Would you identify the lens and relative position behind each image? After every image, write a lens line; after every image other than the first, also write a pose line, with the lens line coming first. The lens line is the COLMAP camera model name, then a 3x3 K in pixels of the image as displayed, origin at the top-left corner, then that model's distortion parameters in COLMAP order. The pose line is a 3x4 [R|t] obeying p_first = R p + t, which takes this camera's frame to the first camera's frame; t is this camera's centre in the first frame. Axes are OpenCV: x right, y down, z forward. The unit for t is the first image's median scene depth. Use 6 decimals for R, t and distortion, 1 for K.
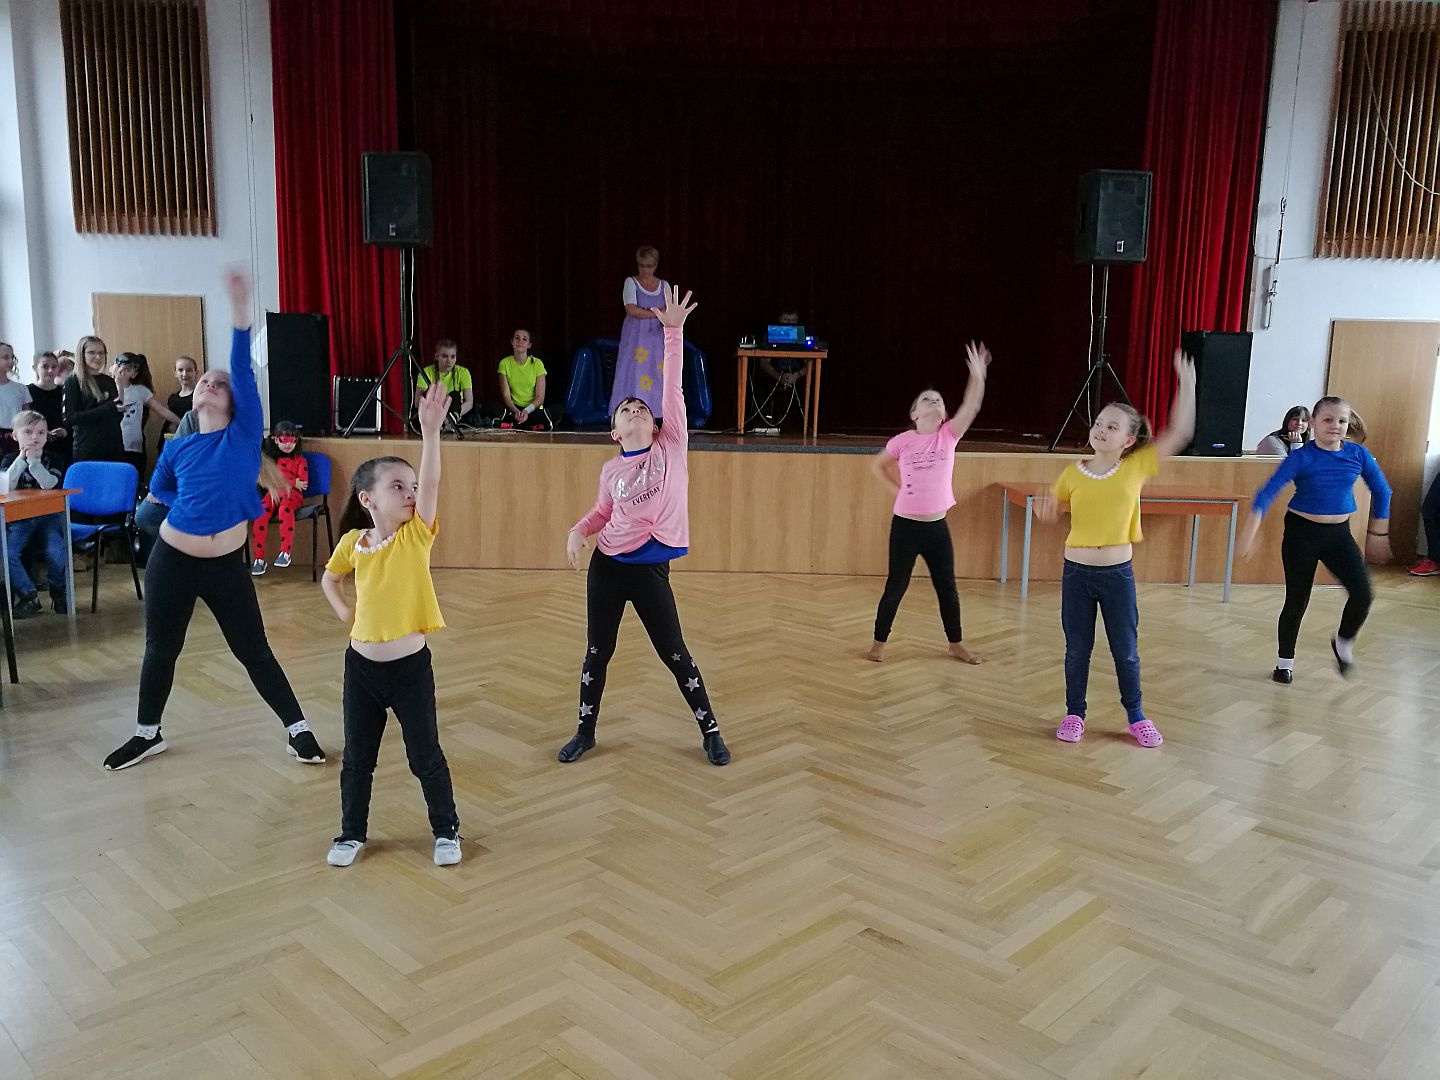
lens RADIAL K [[1130.1, 0, 725.1], [0, 1130.1, 540.4], [0, 0, 1]] dist [-0.021719, 0.033167]
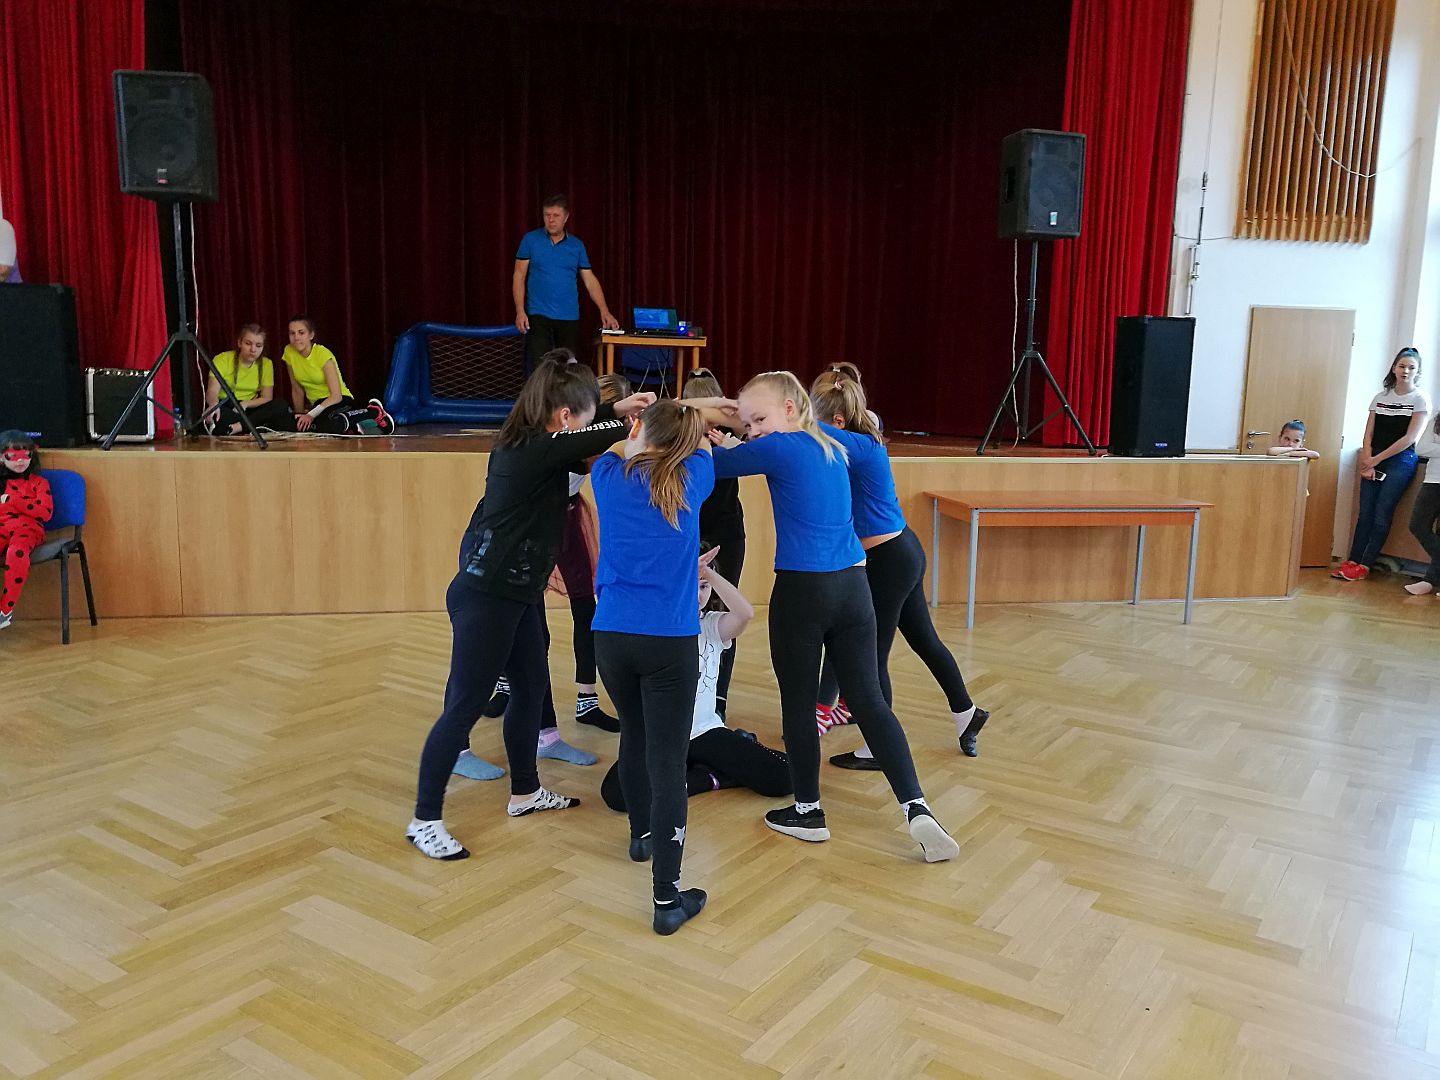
lens RADIAL K [[1130.1, 0, 718.7], [0, 1130.1, 543.2], [0, 0, 1]] dist [-0.021719, 0.033167]
pose [[0.985223, -0.026928, 0.169144, -0.060466], [0.025426, 0.999616, 0.011041, -0.026385], [-0.169377, -0.006577, 0.985529, 0.187698]]
